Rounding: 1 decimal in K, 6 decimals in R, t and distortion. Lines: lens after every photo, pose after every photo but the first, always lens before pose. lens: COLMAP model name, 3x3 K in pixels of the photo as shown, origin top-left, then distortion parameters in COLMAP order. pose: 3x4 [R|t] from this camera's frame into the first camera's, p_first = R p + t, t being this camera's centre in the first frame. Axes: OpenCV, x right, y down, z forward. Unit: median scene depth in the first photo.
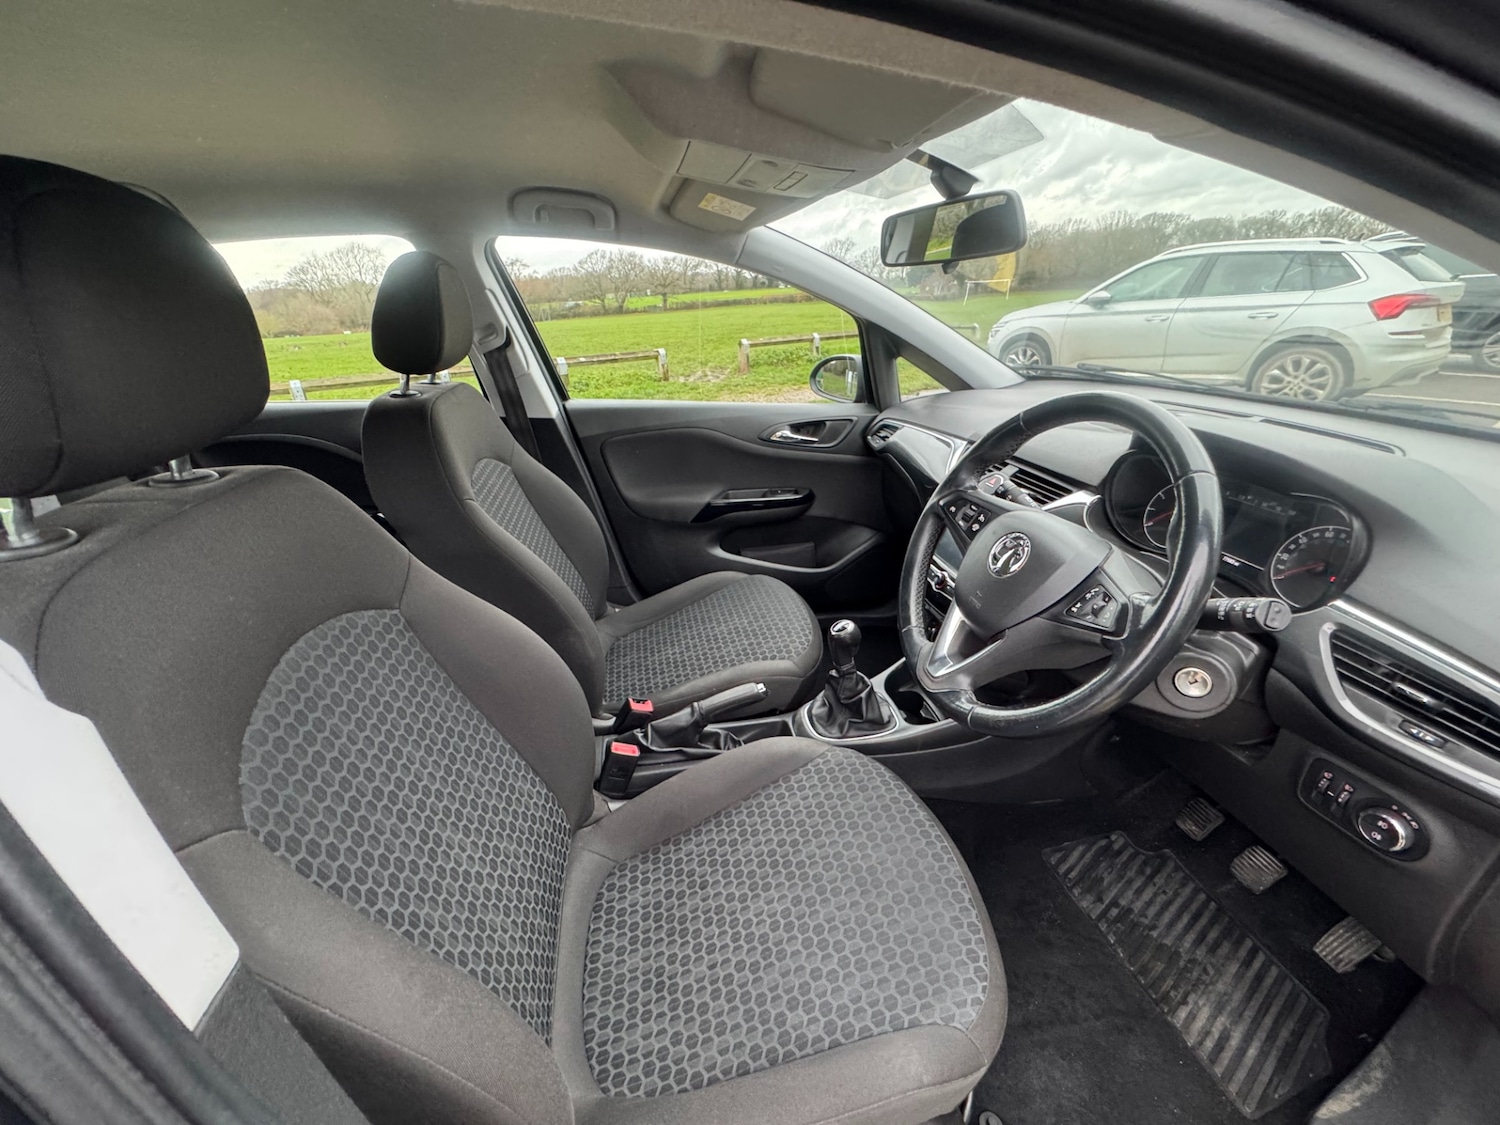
lens RADIAL K [[599.2, 0, 749.7], [0, 599.2, 558.5], [0, 0, 1]] dist [-0.006866, 0.000570]
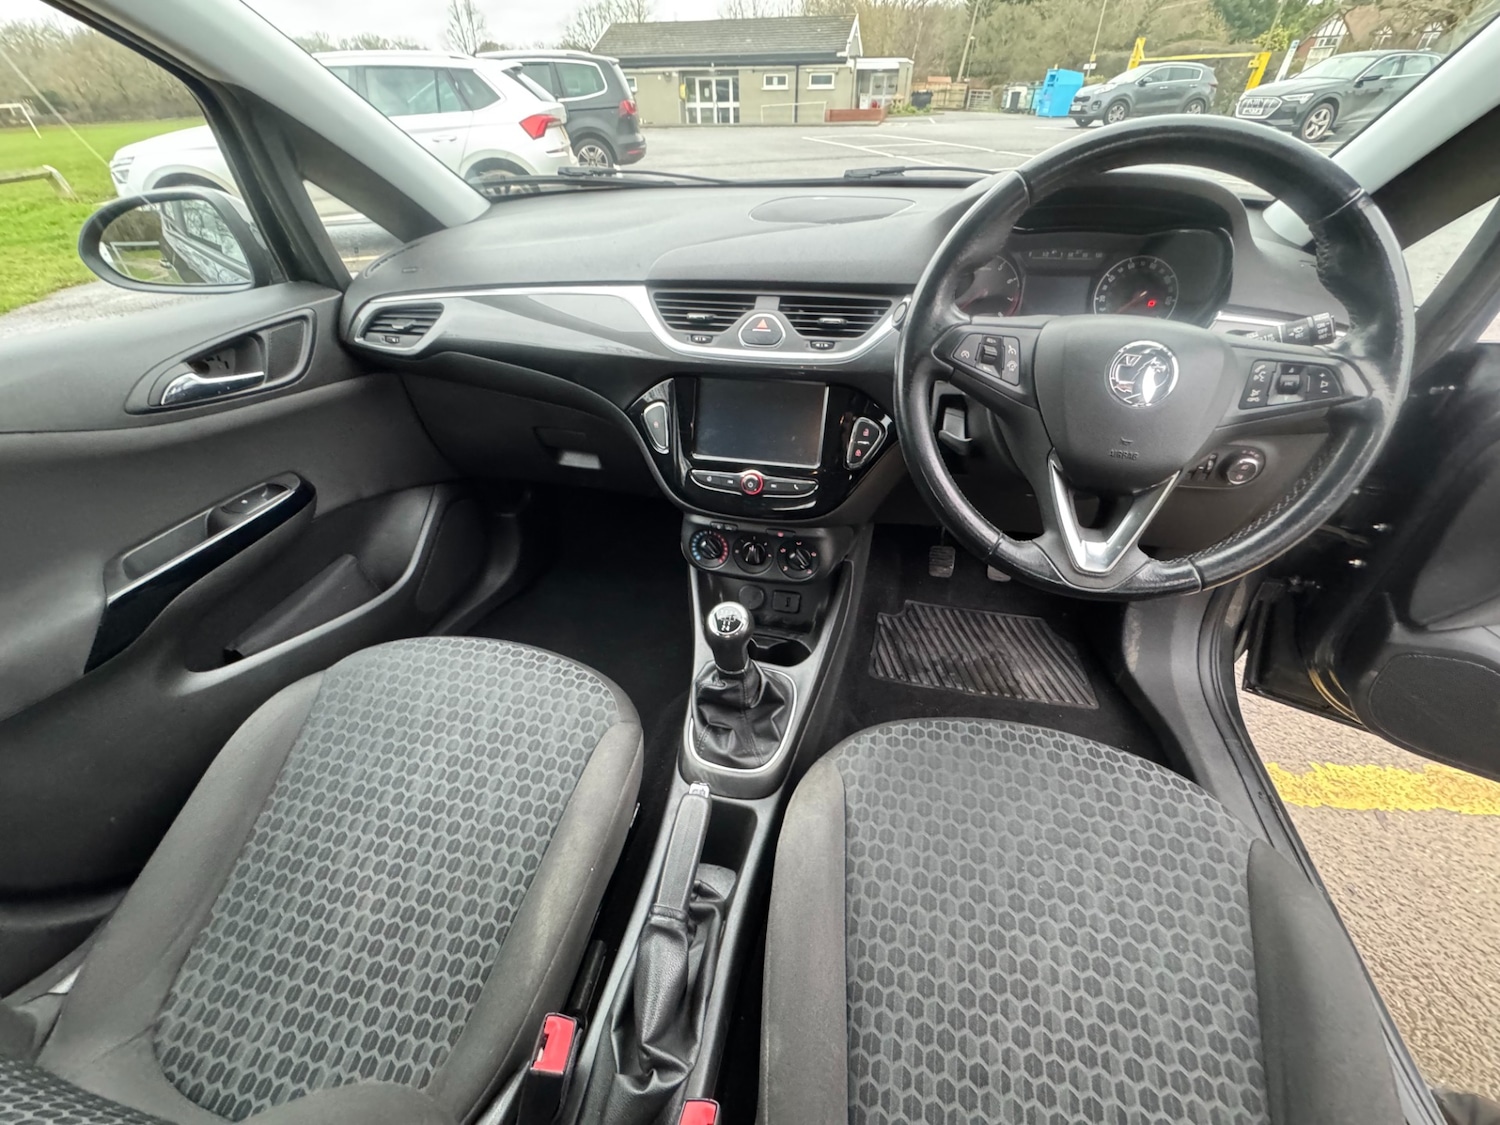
lens RADIAL K [[599.6, 0, 749.7], [0, 599.6, 557.7], [0, 0, 1]] dist [0.001741, -0.002469]
pose [[0.405066, -0.537179, 0.739838, -0.175315], [0.374806, 0.835640, 0.401530, -0.119291], [-0.833932, 0.114650, 0.539827, 0.413461]]
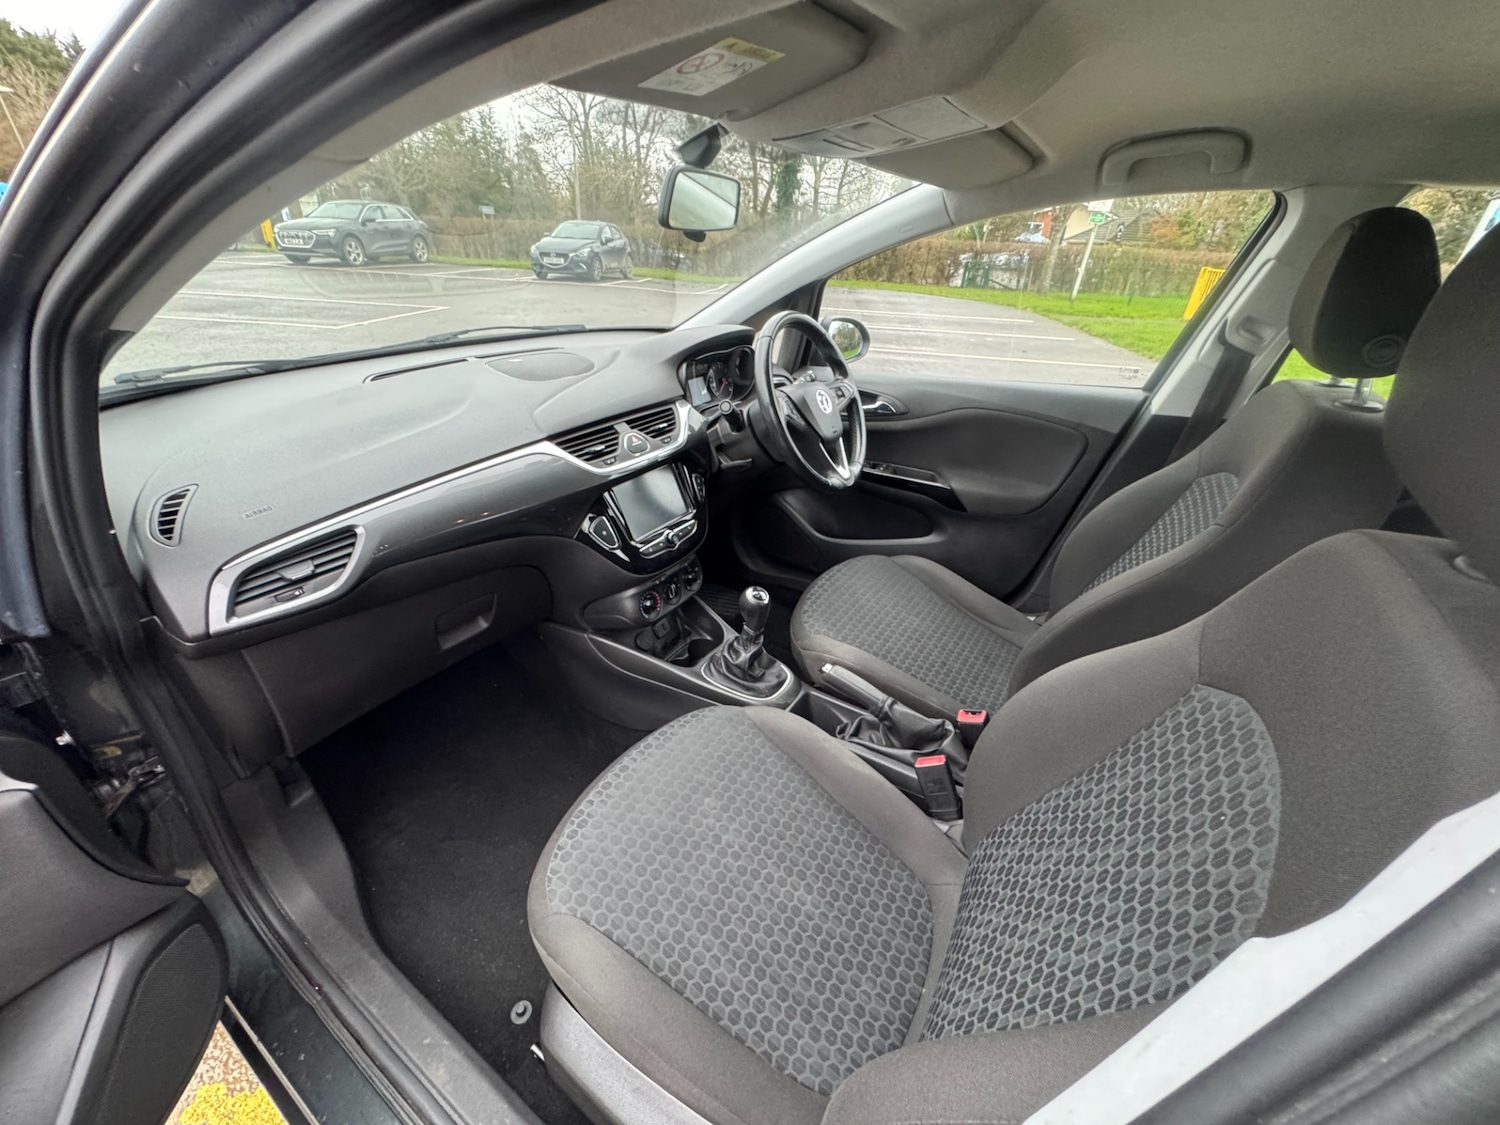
lens RADIAL K [[599.8, 0, 745.8], [0, 599.8, 550.8], [0, 0, 1]] dist [-0.001307, -0.000387]
pose [[-0.720823, -0.317675, 0.616033, -0.291097], [0.267011, 0.692918, 0.669753, -0.418707], [-0.639625, 0.647261, -0.414648, 0.918959]]
